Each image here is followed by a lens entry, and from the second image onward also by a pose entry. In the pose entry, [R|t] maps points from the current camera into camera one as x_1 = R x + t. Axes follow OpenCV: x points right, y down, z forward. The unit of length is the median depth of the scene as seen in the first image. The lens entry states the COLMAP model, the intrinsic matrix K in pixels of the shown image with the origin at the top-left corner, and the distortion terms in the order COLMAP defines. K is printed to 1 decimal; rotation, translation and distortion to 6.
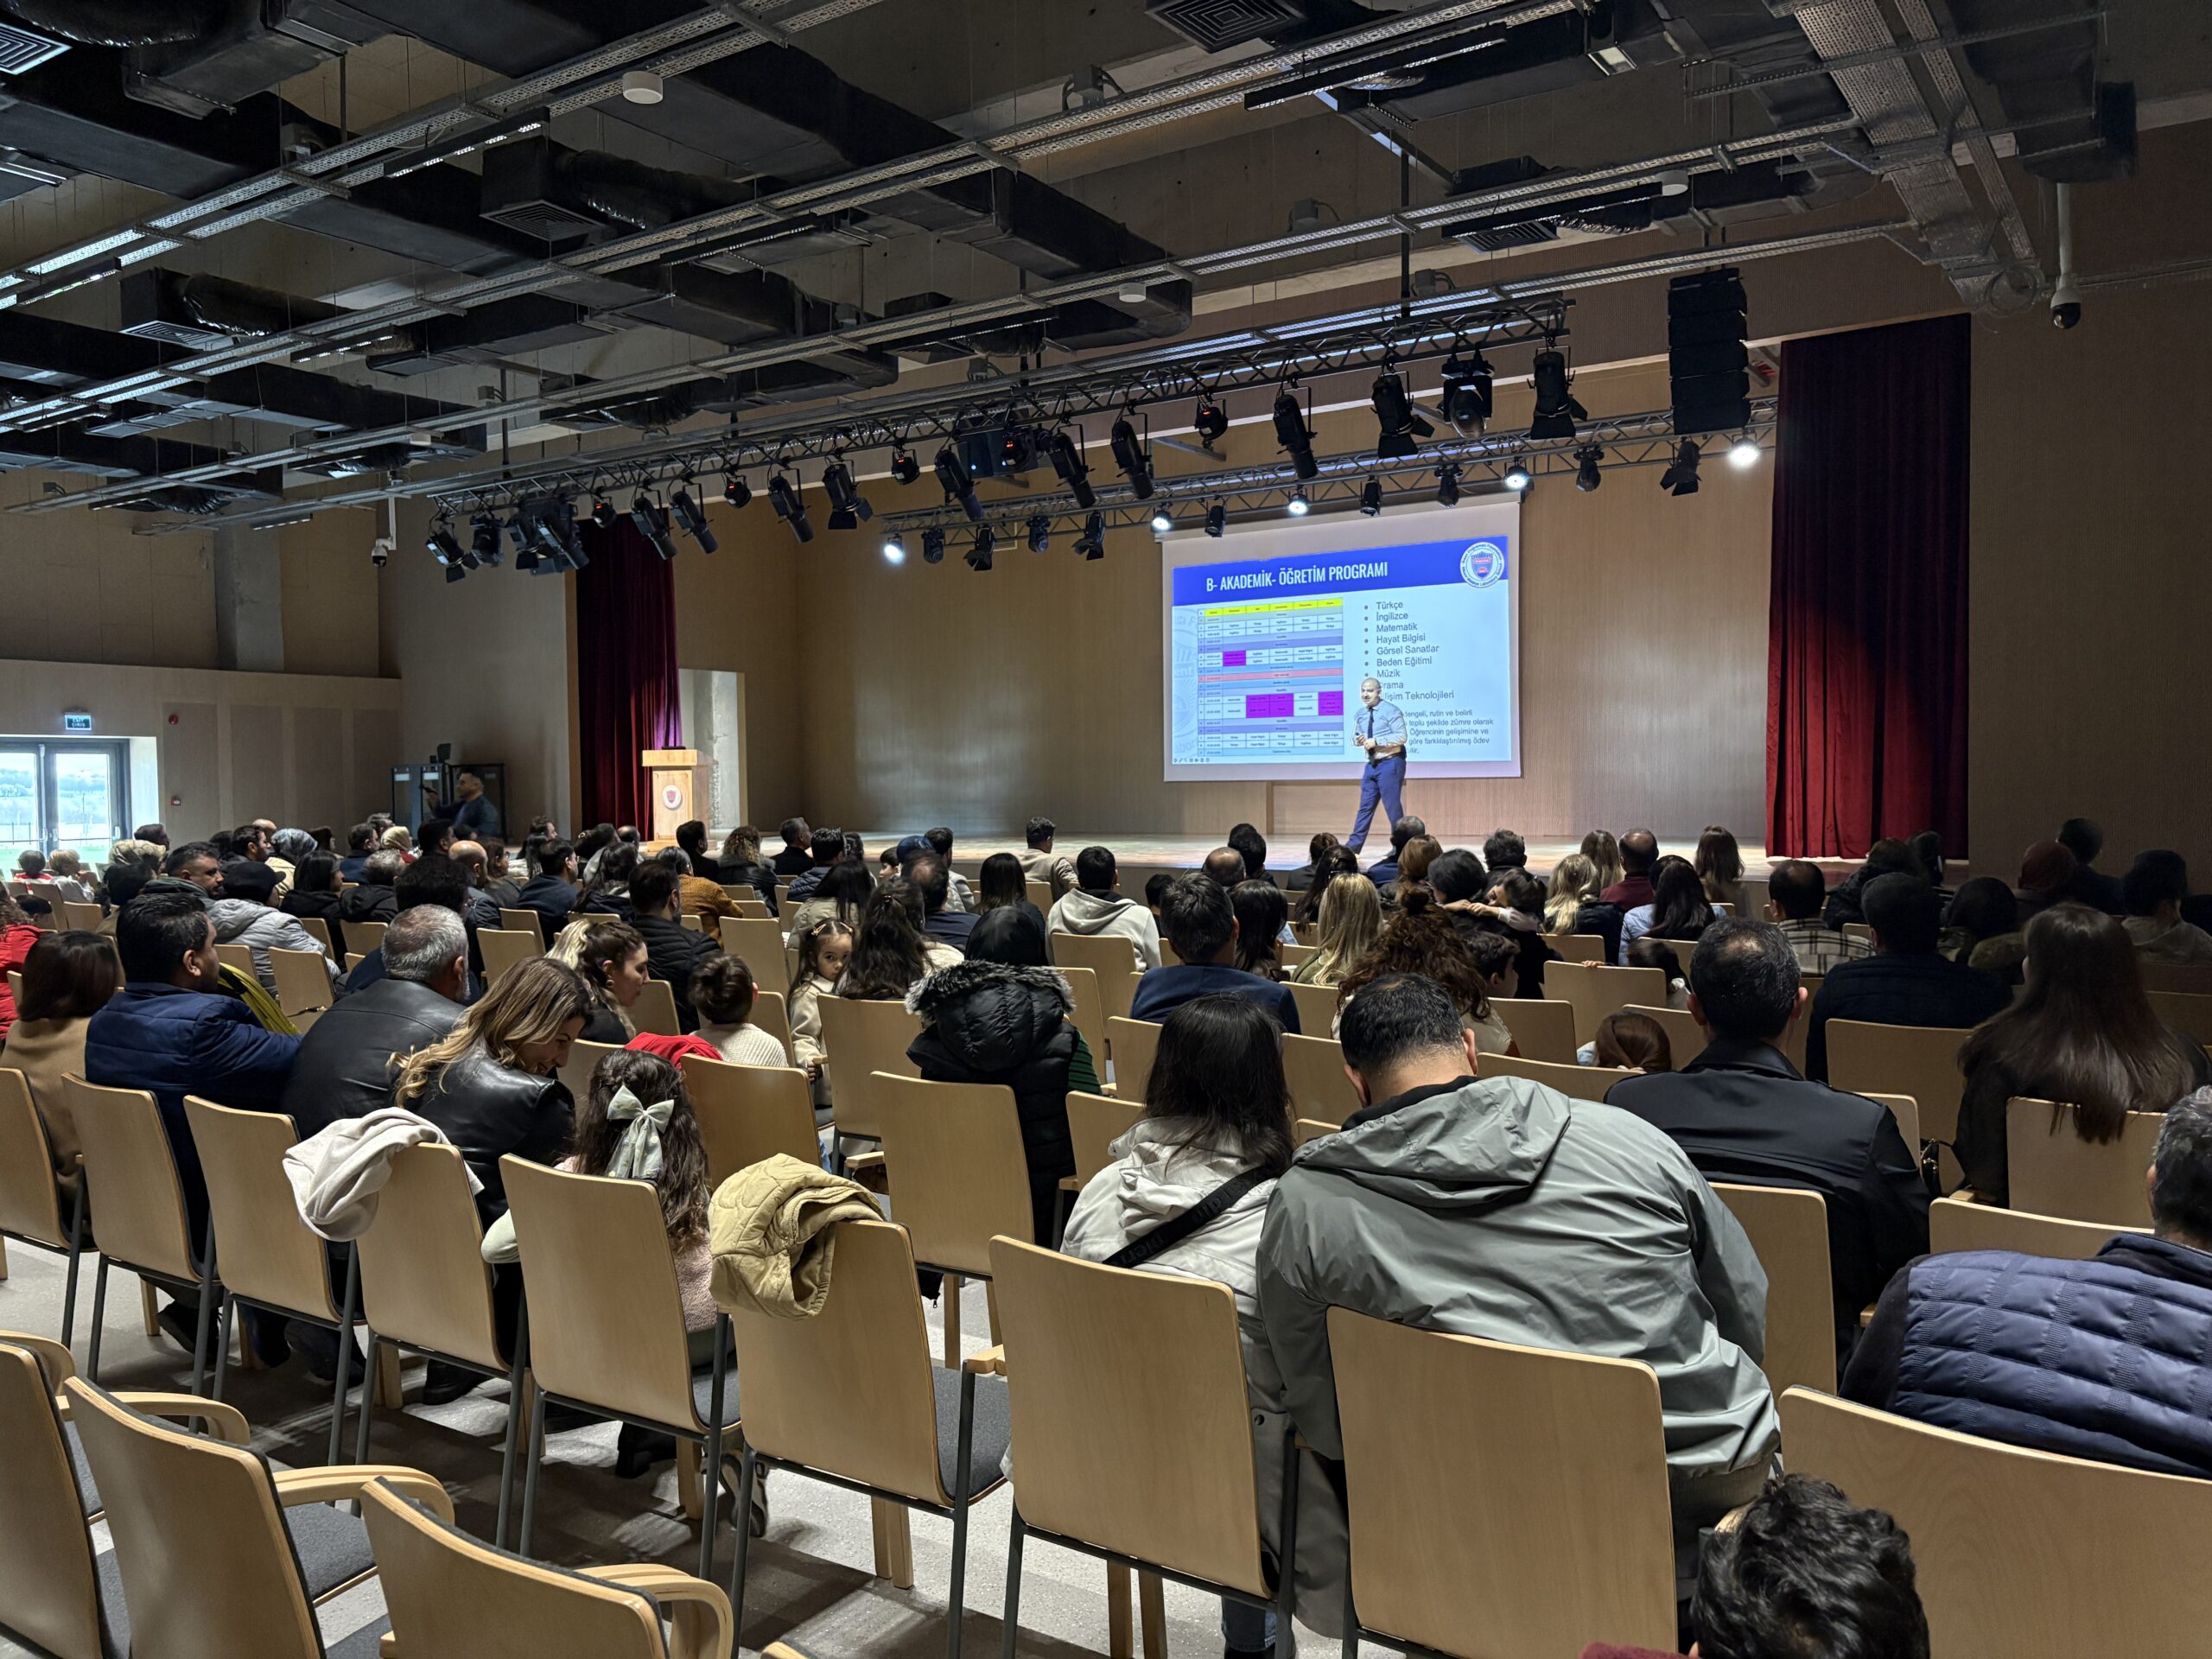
lens RADIAL K [[1674.2, 0, 1103.7], [0, 1674.2, 808.8], [0, 0, 1]] dist [0.048845, -0.054990]
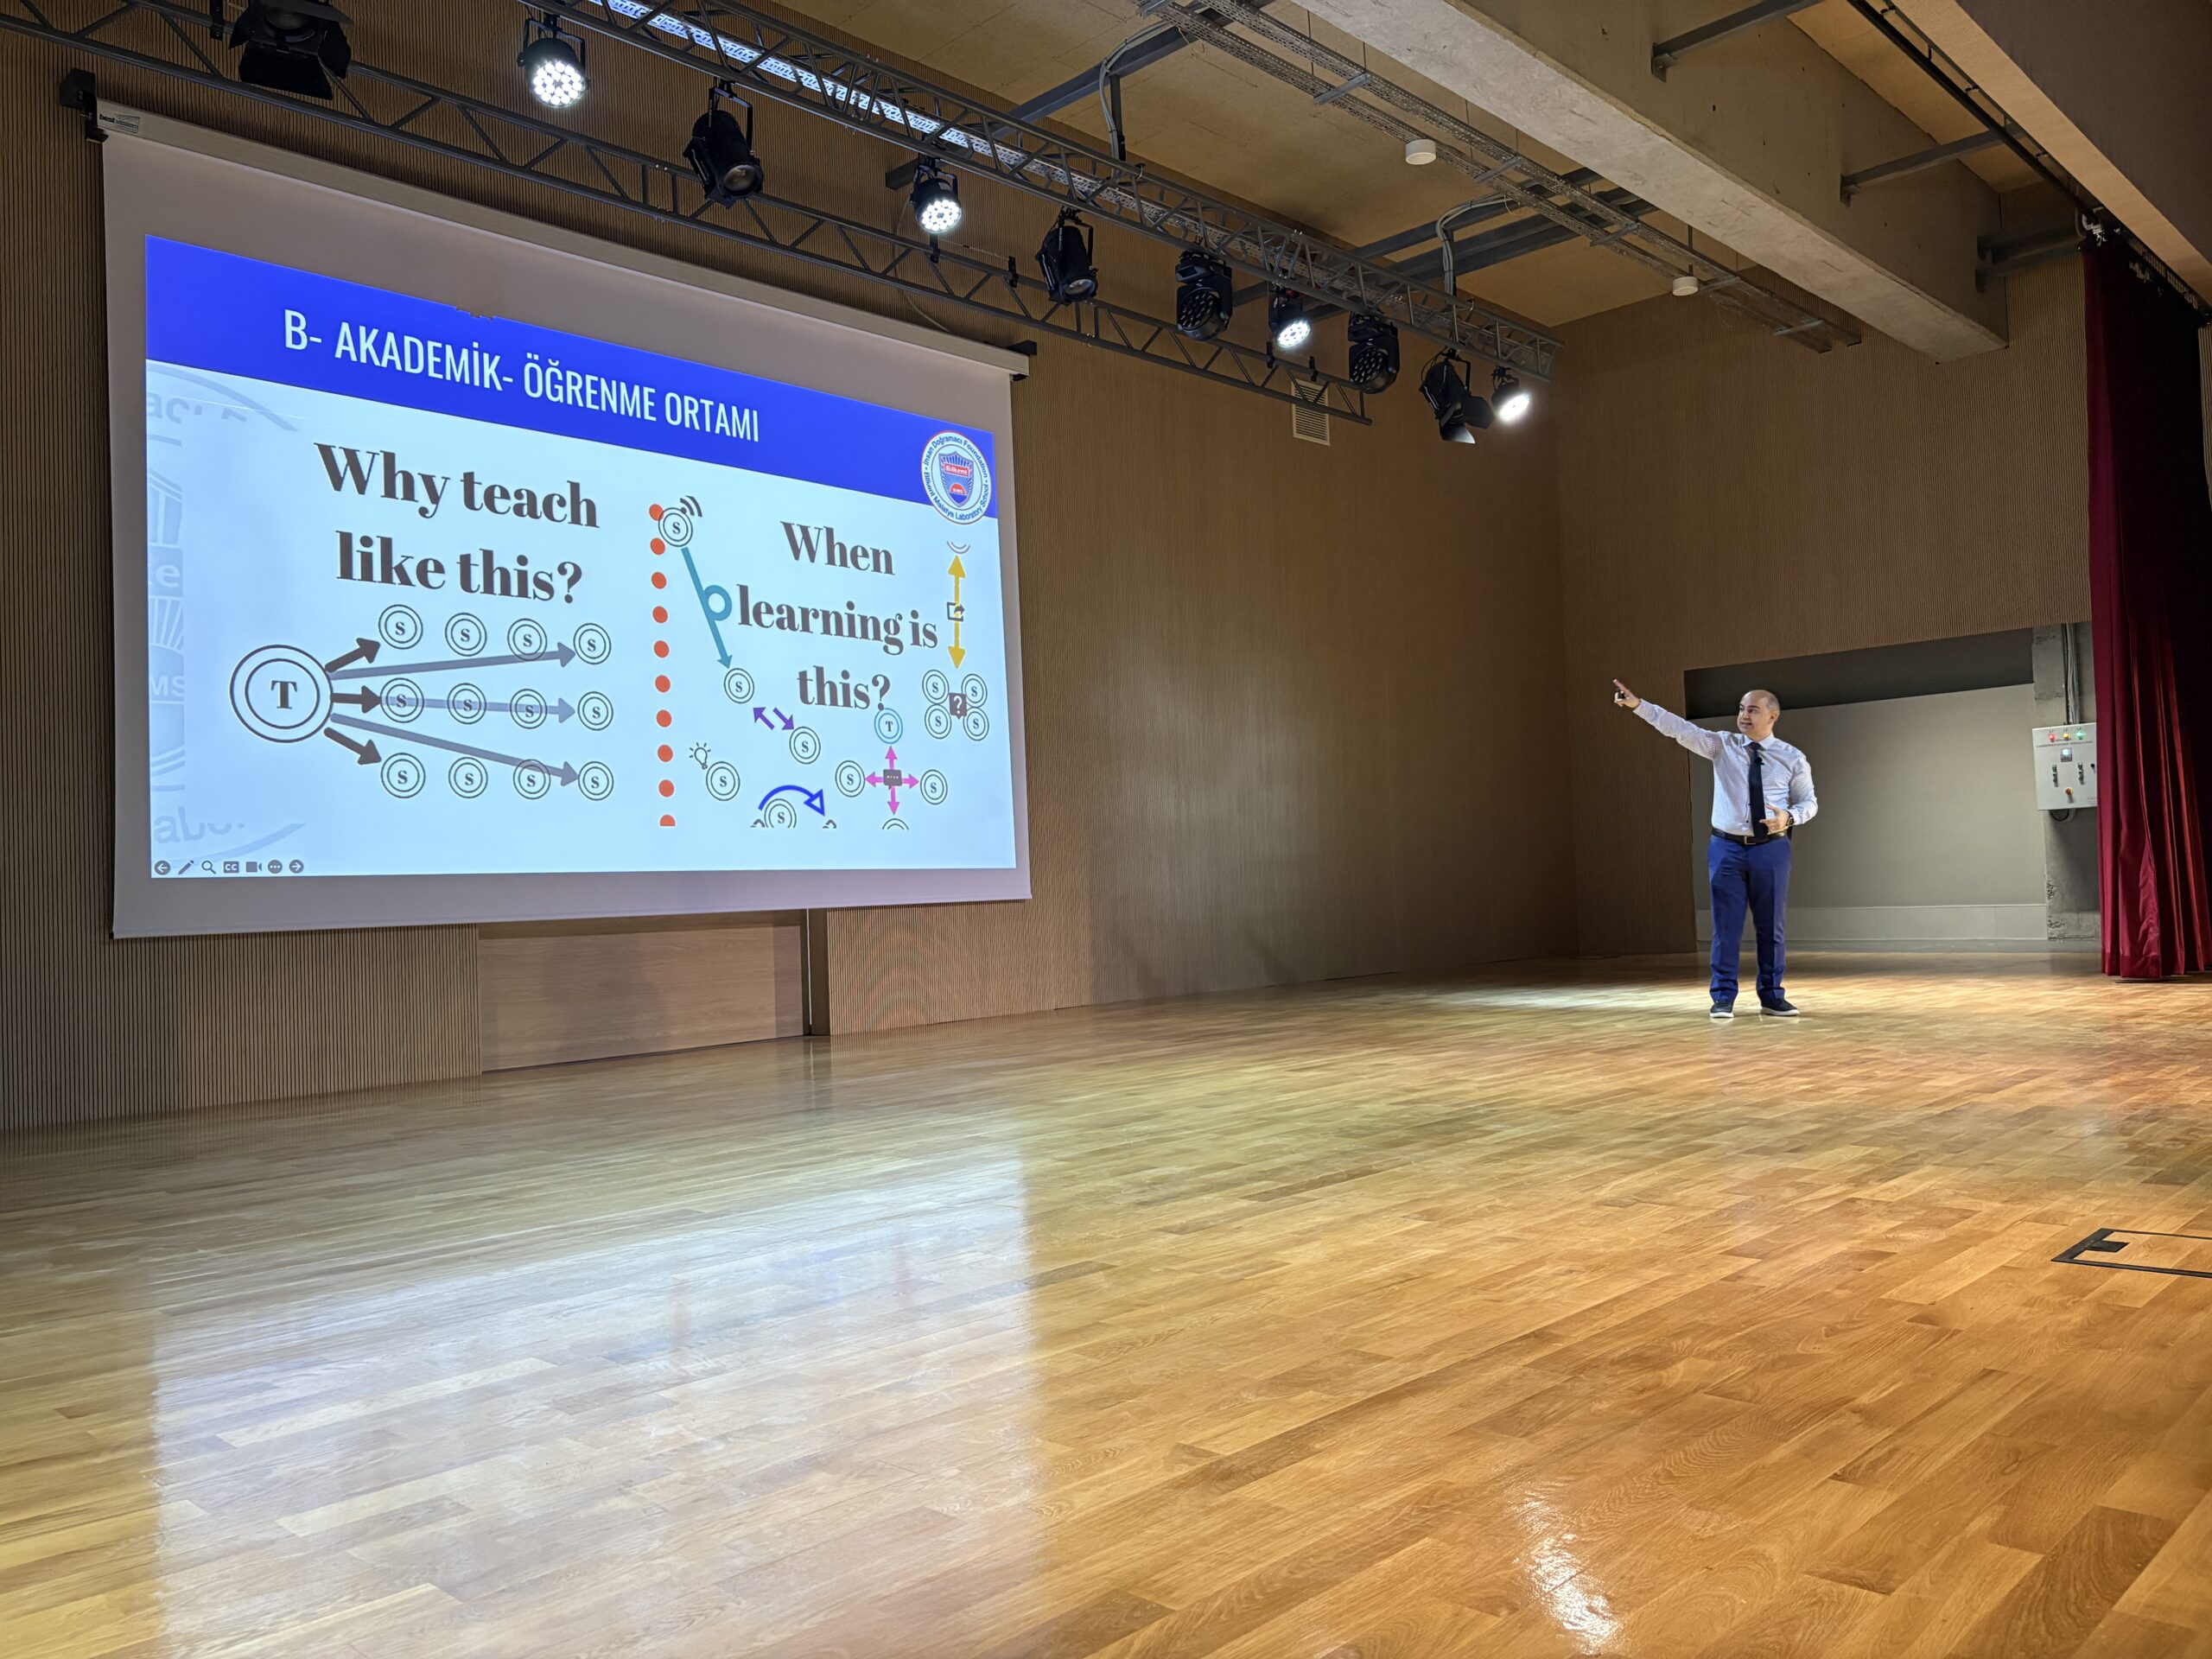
lens RADIAL K [[1674.2, 0, 1112.6], [0, 1674.2, 827.8], [0, 0, 1]] dist [0.048845, -0.054990]
pose [[0.168803, 0.041446, 0.984778, -0.250171], [0.050263, 0.997454, -0.050595, -0.013495], [-0.984367, 0.058038, 0.166290, 0.864459]]
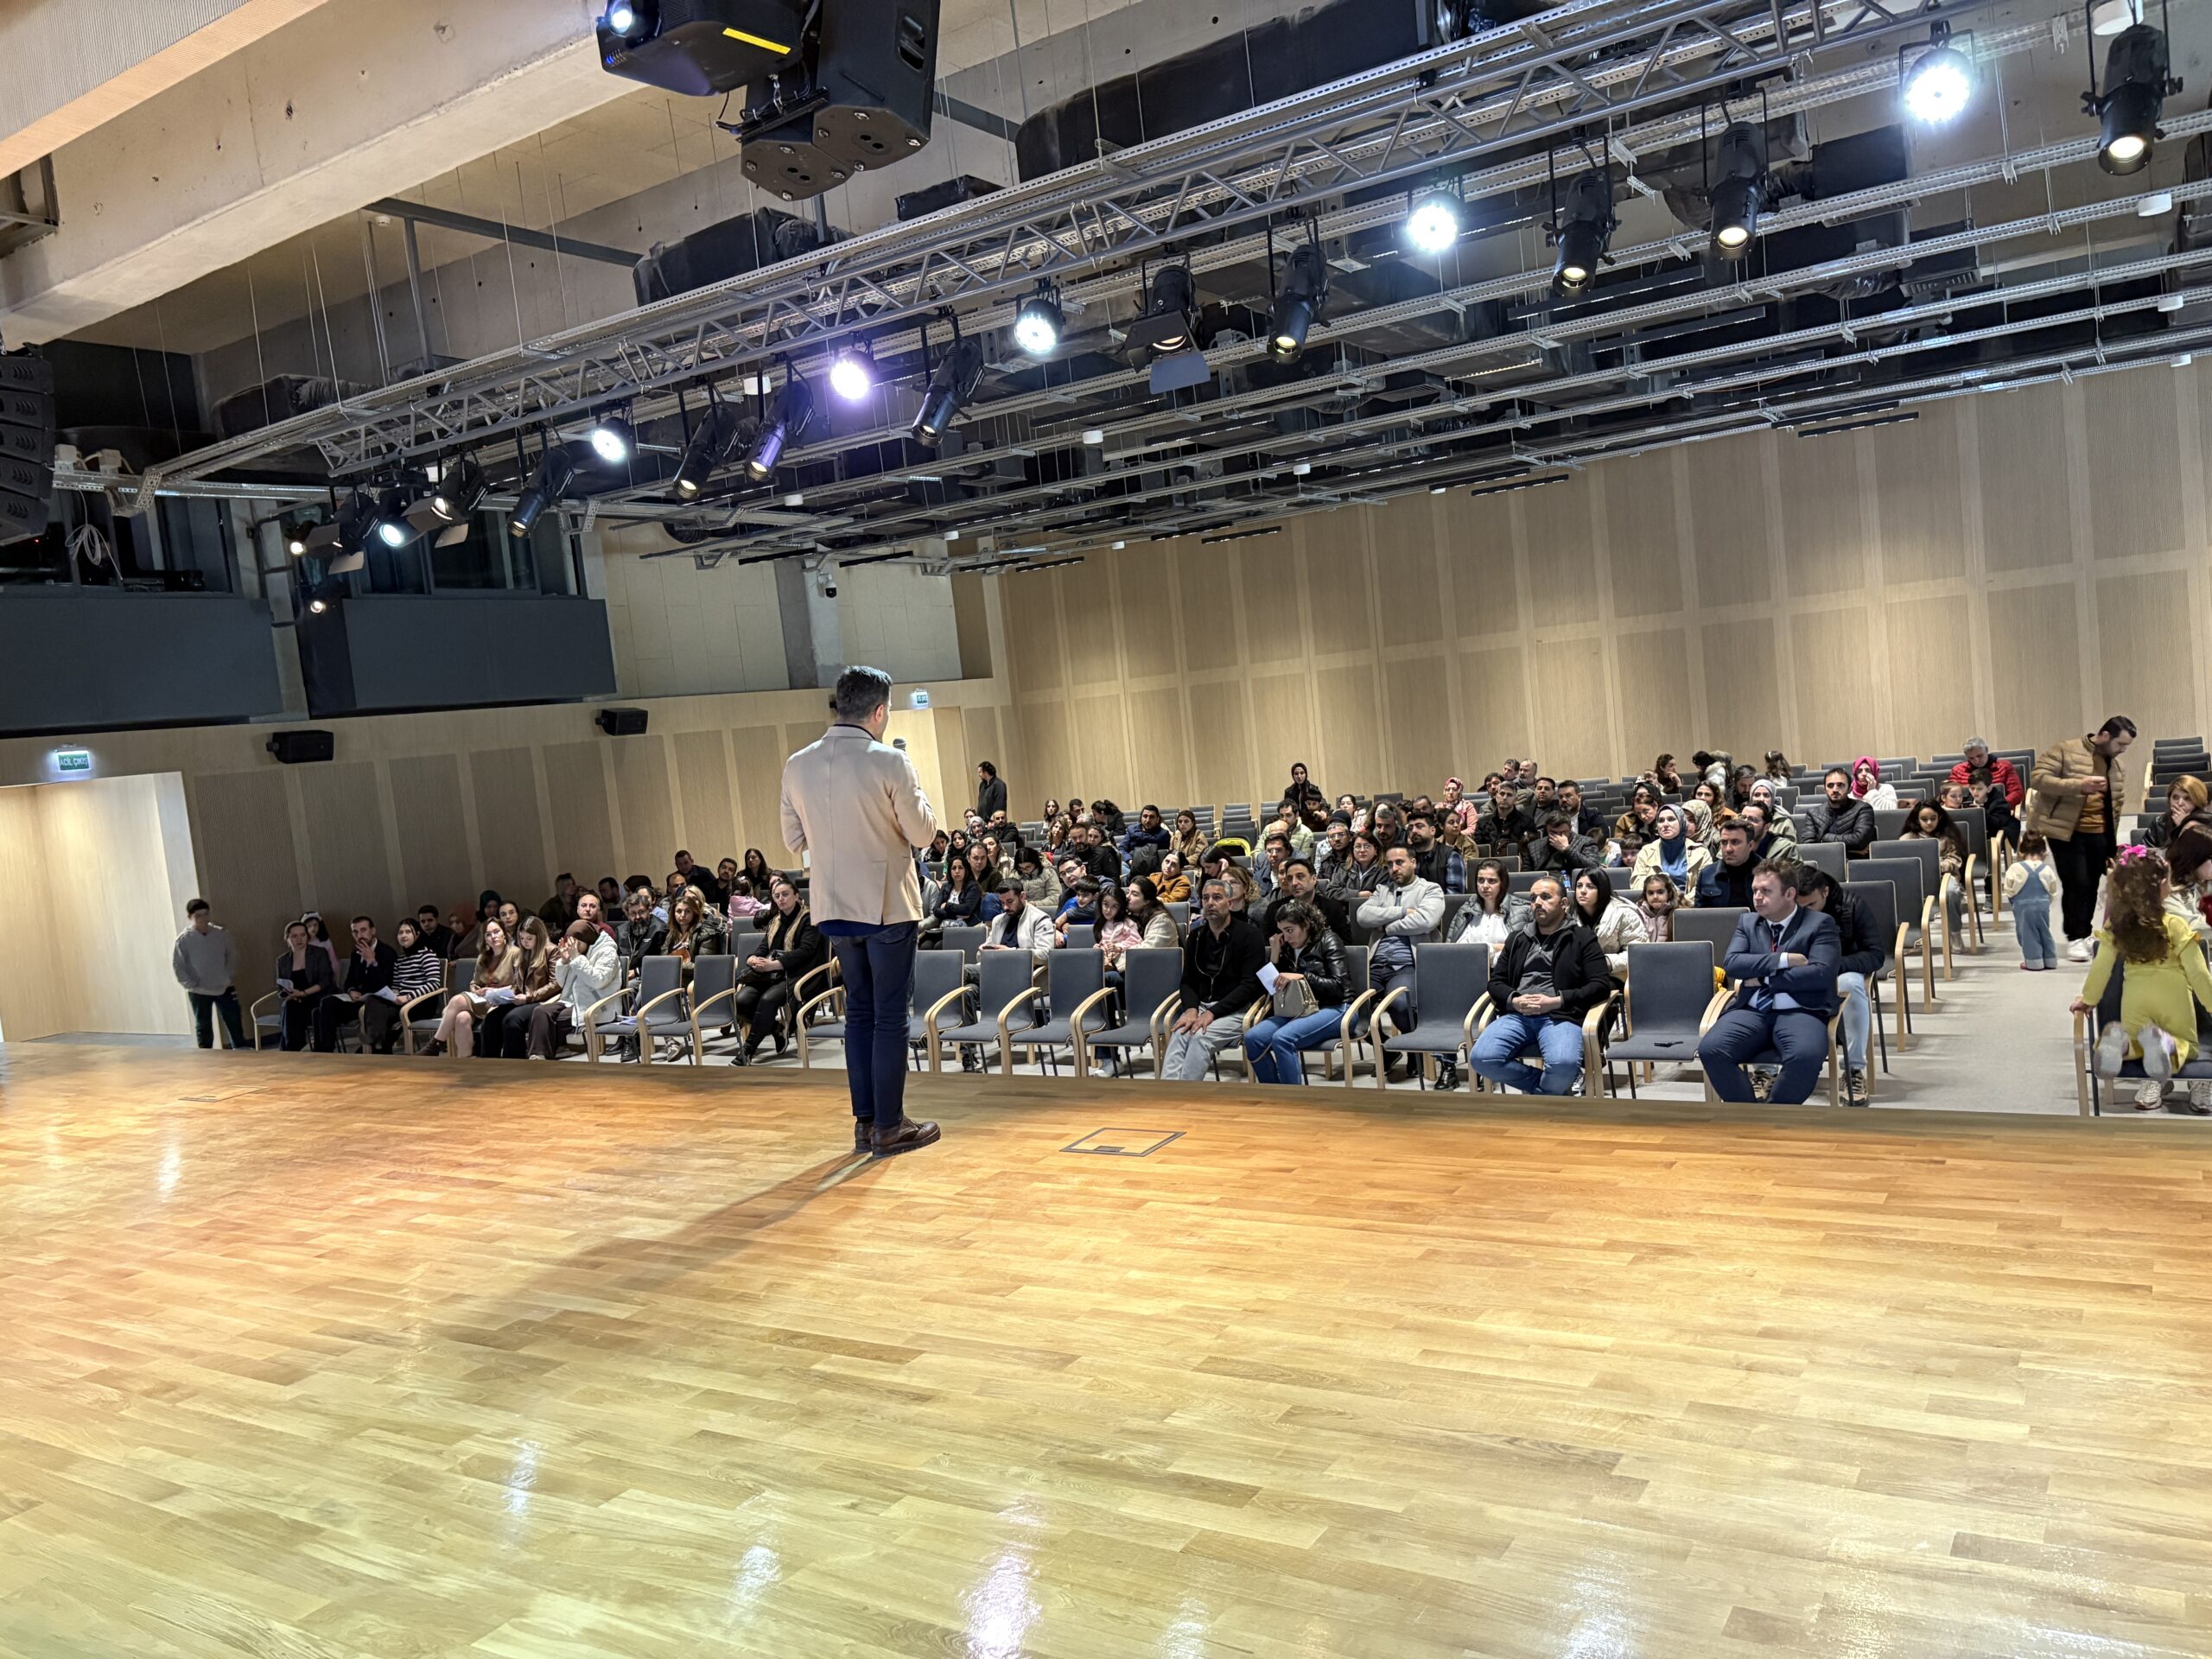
lens RADIAL K [[1674.2, 0, 1099.8], [0, 1674.2, 831.9], [0, 0, 1]] dist [0.048845, -0.054990]
pose [[-0.992348, 0.121800, -0.020274, -0.074477], [0.119711, 0.989268, 0.083775, -0.054442], [0.030260, 0.080707, -0.996278, 1.078942]]
